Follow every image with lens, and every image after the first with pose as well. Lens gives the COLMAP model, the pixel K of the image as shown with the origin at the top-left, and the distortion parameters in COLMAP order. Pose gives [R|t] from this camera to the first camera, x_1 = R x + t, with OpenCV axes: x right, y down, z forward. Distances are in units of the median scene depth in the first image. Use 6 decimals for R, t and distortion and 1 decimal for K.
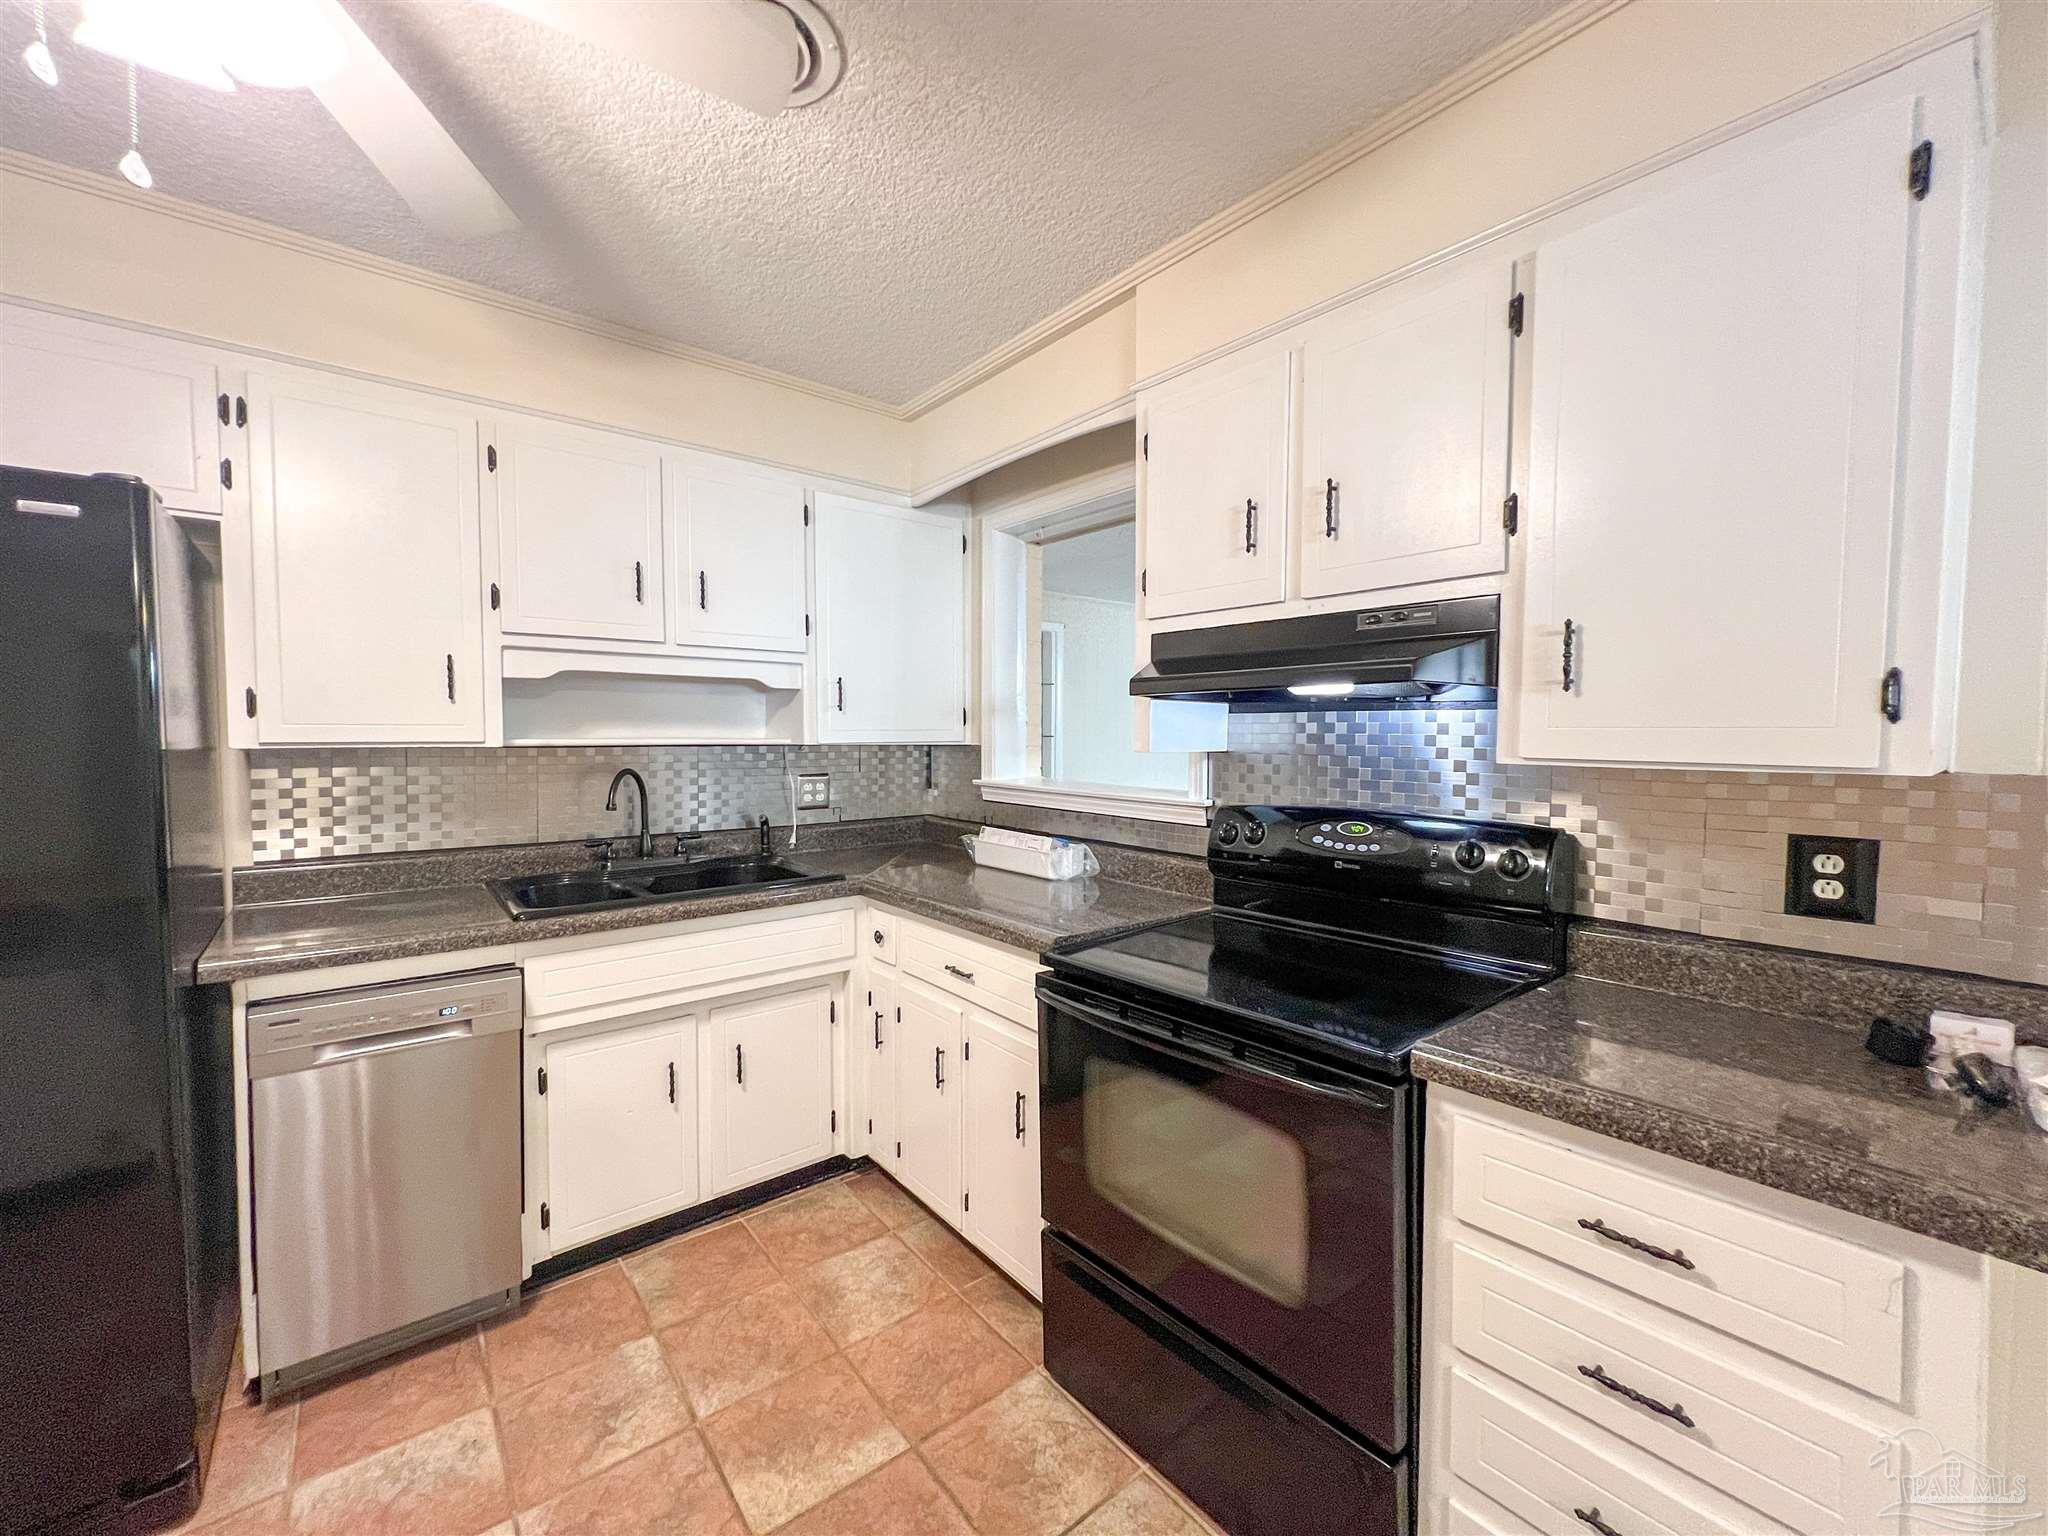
lens RADIAL K [[816.7, 0, 1021.4], [0, 816.7, 765.7], [0, 0, 1]] dist [-0.001682, 0.000229]
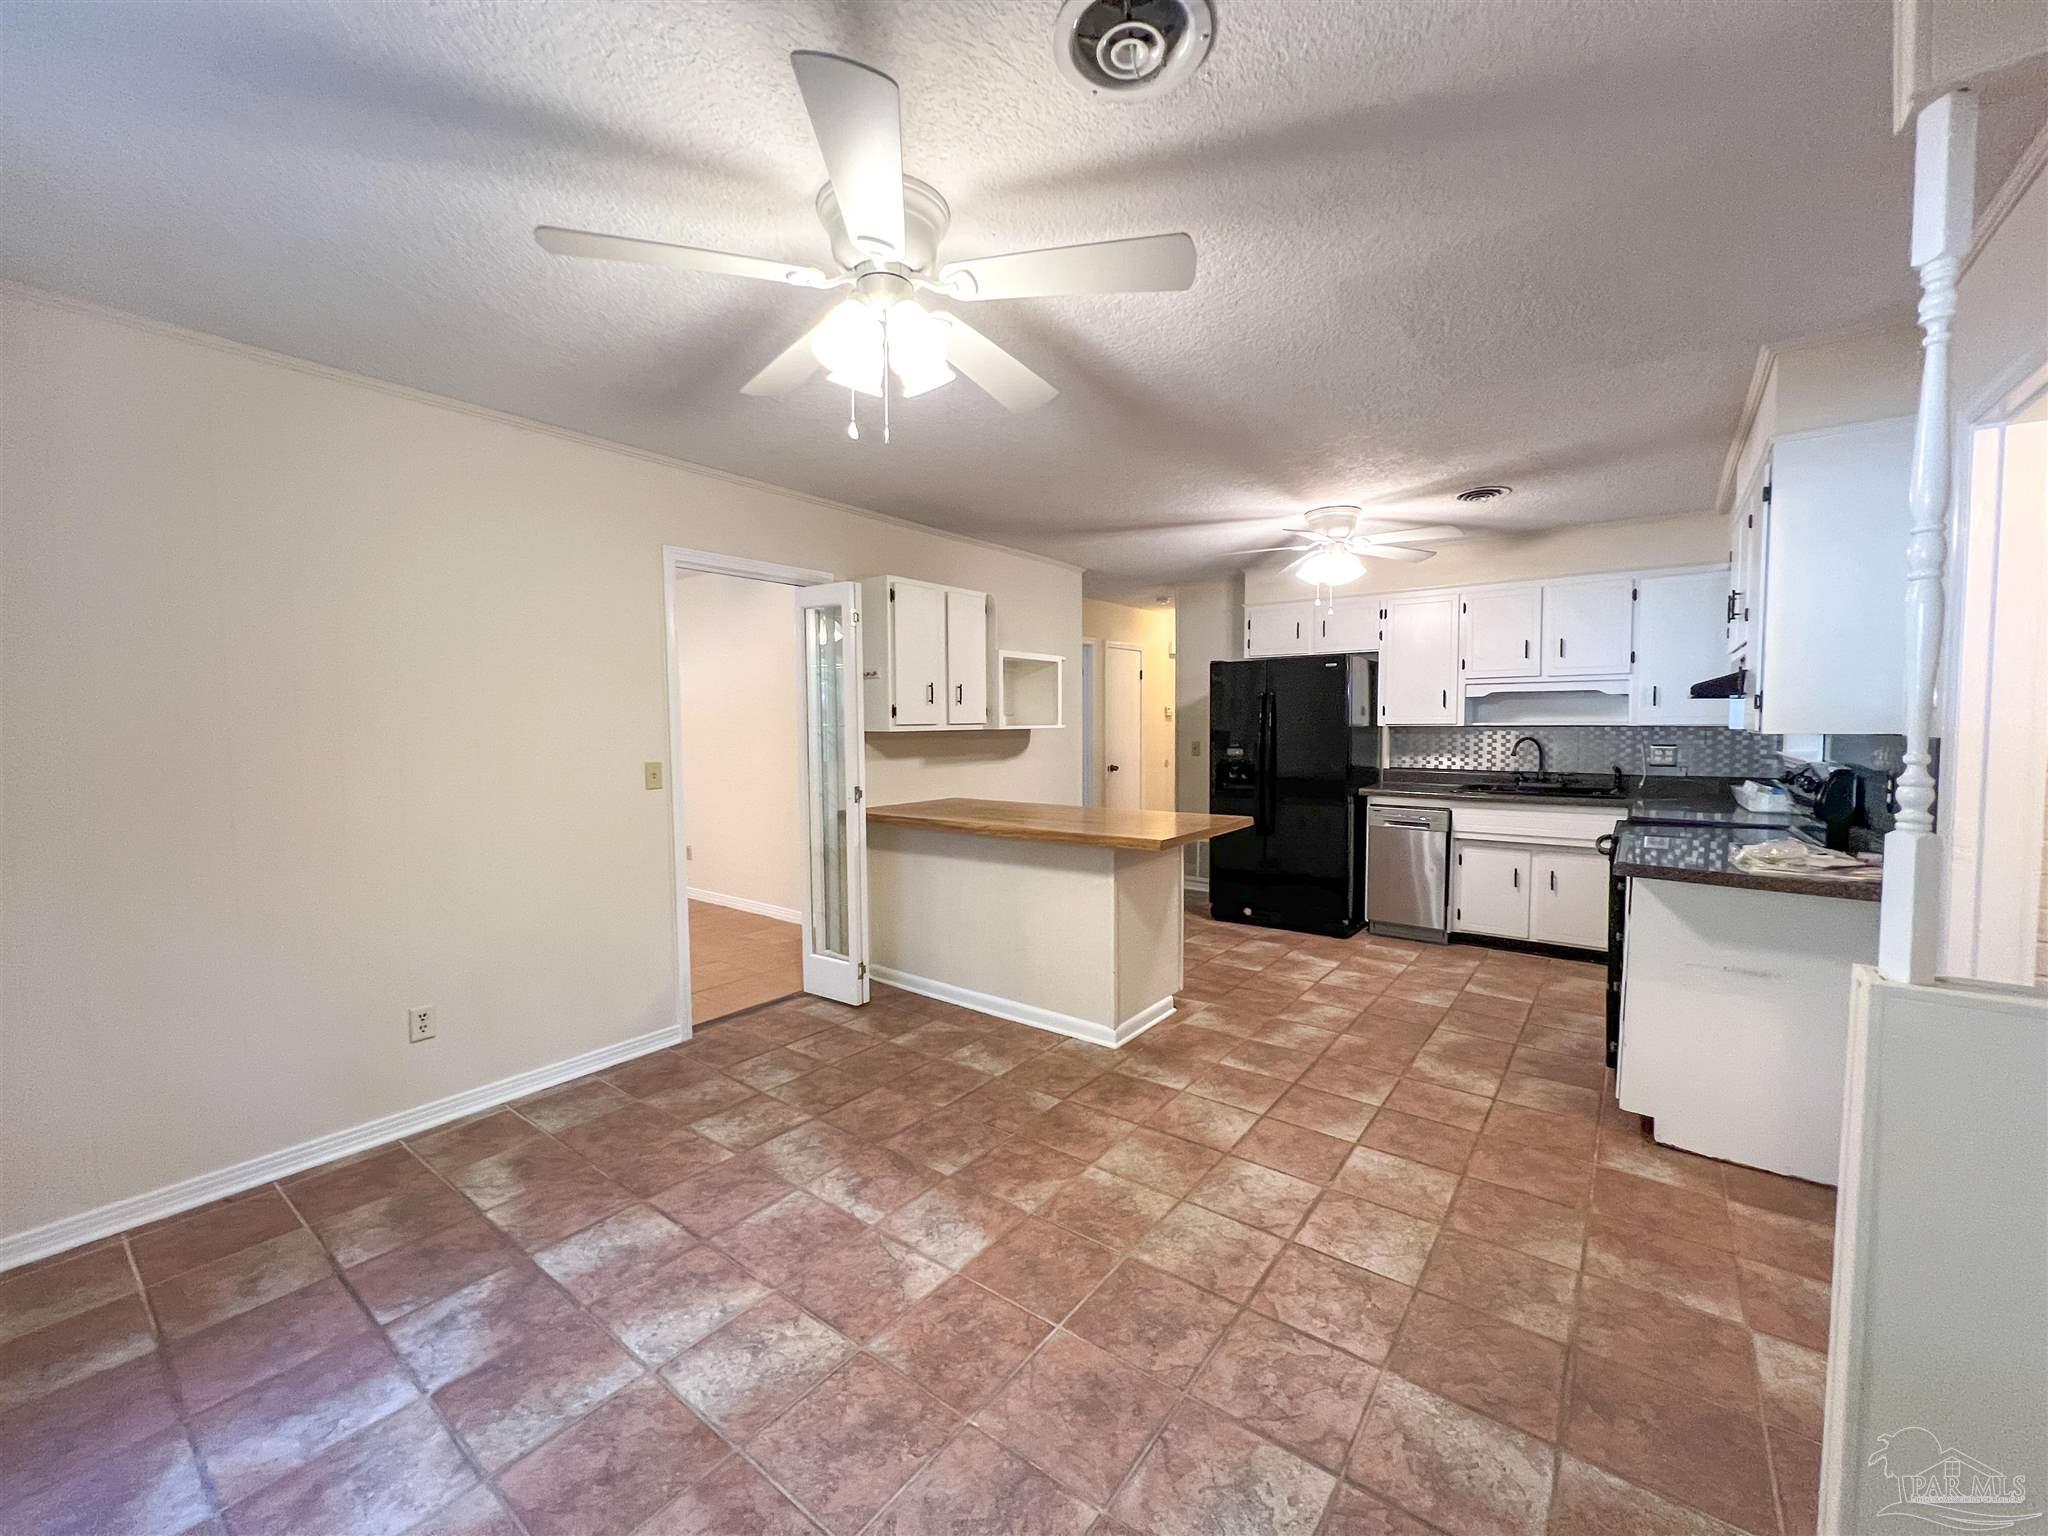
lens RADIAL K [[816.7, 0, 1021.4], [0, 816.7, 765.7], [0, 0, 1]] dist [-0.001682, 0.000229]
pose [[0.235895, 0.047550, -0.970615, 1.440133], [-0.033028, 0.998617, 0.040894, 0.039963], [0.971217, 0.022411, 0.237139, -0.864549]]
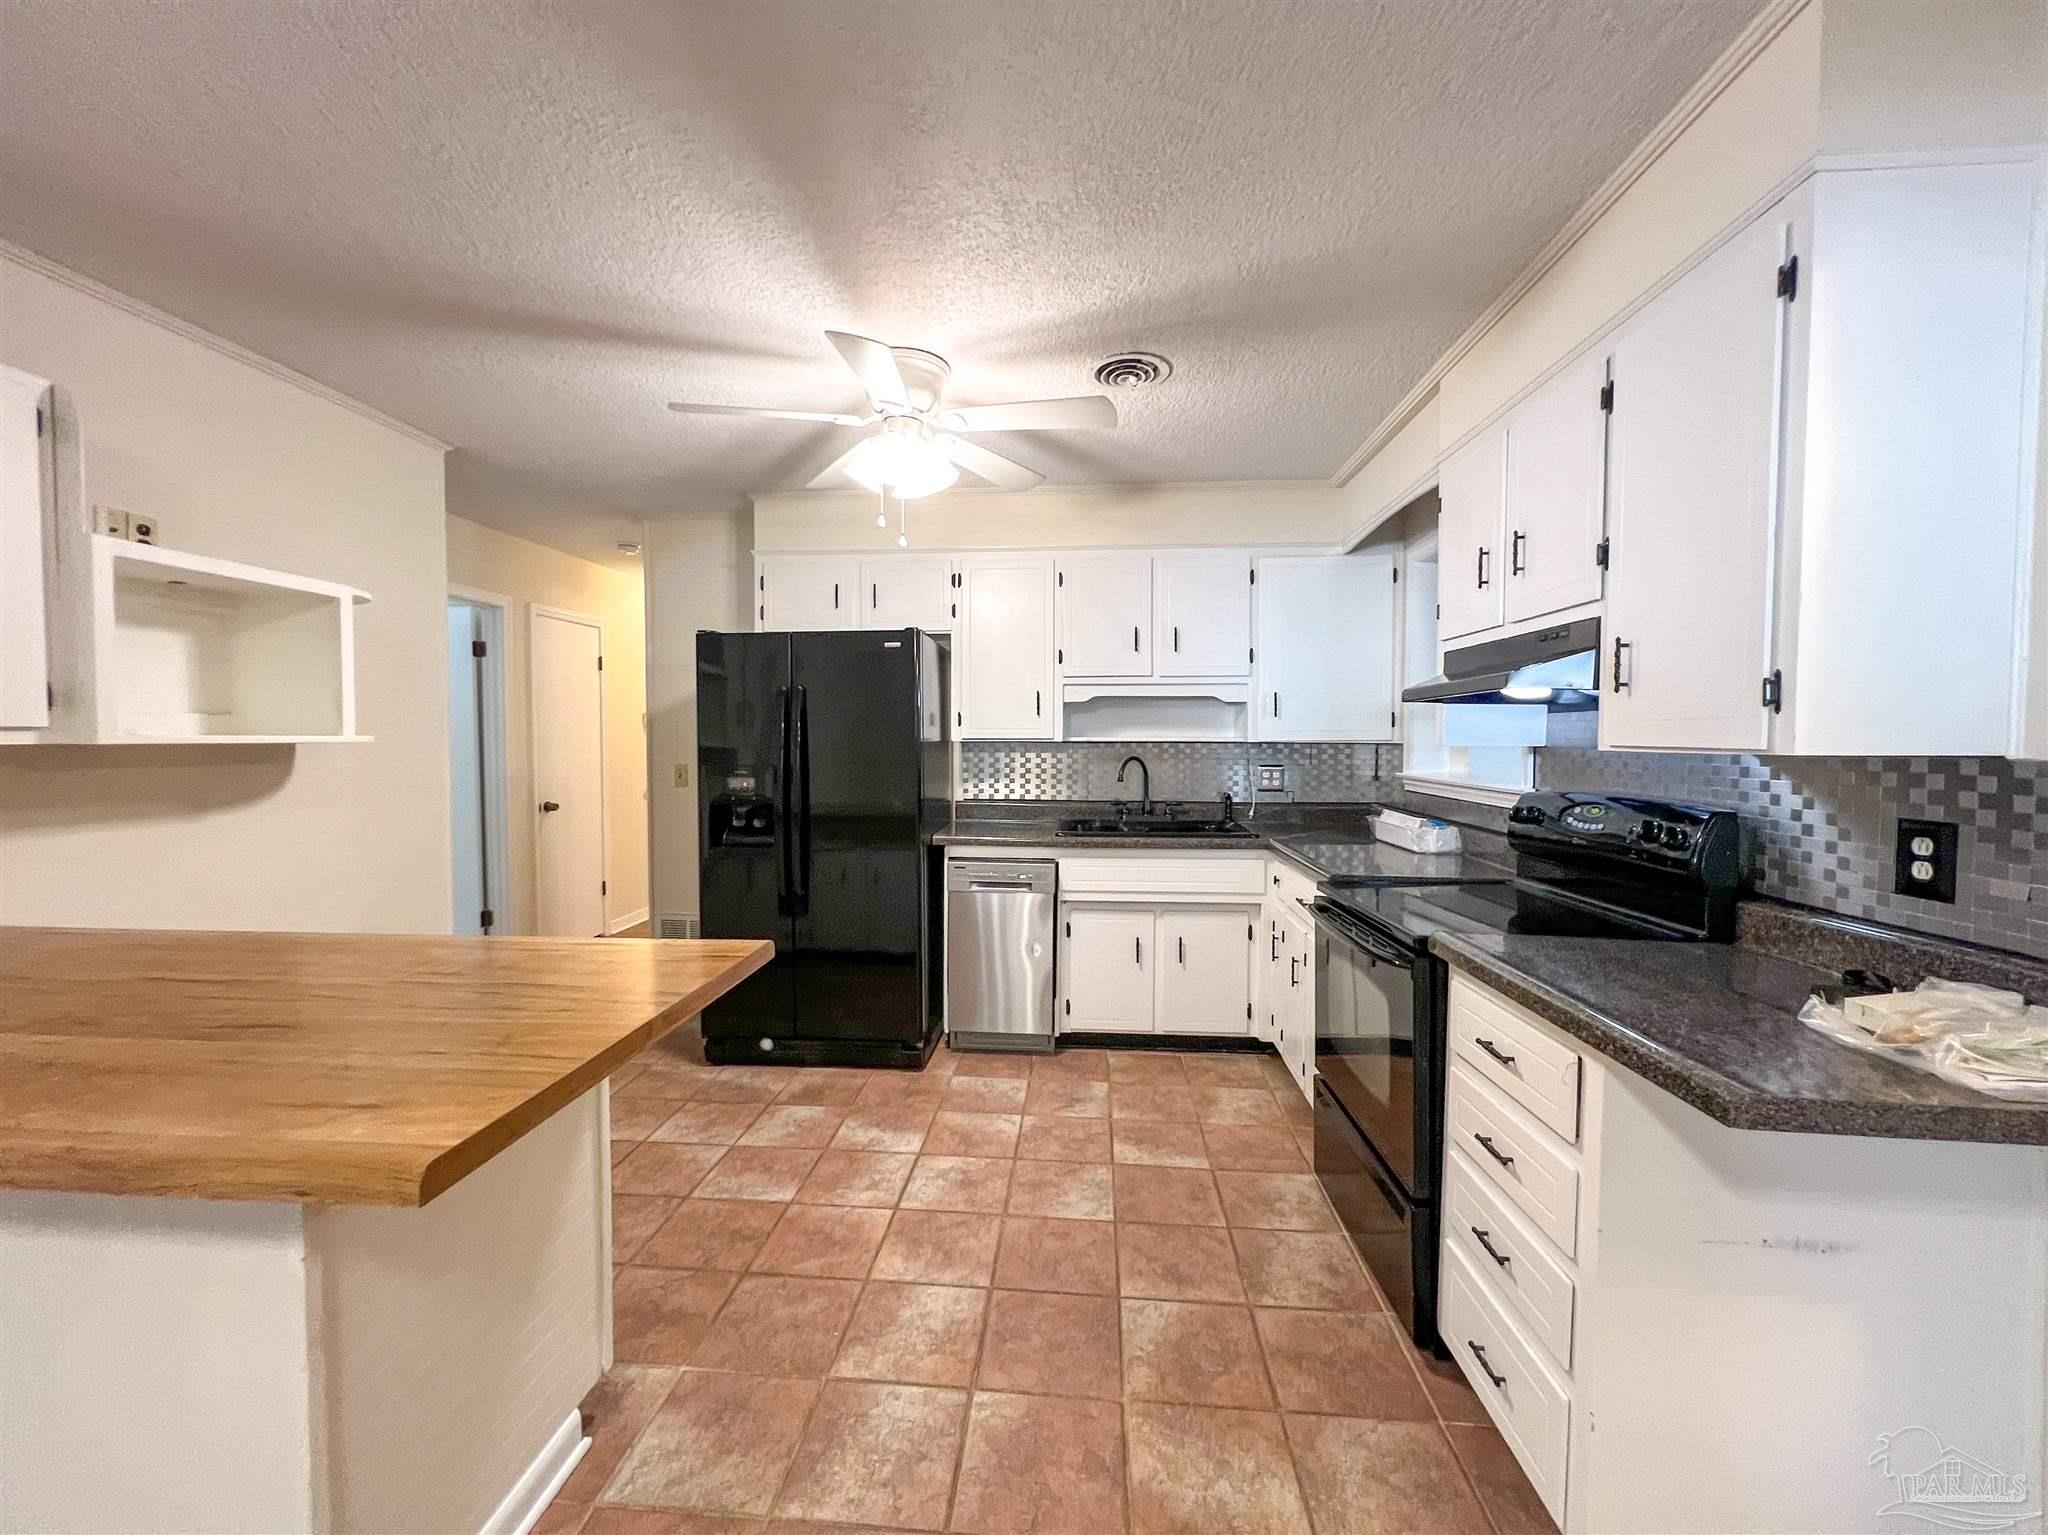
lens RADIAL K [[825.2, 0, 1021.2], [0, 825.2, 764.9], [0, 0, 1]] dist [-0.000585, 0.000397]
pose [[0.723236, 0.020930, -0.690284, 0.539891], [-0.027818, 0.999612, 0.001163, 0.028475], [0.690040, 0.018361, 0.723538, -0.355011]]
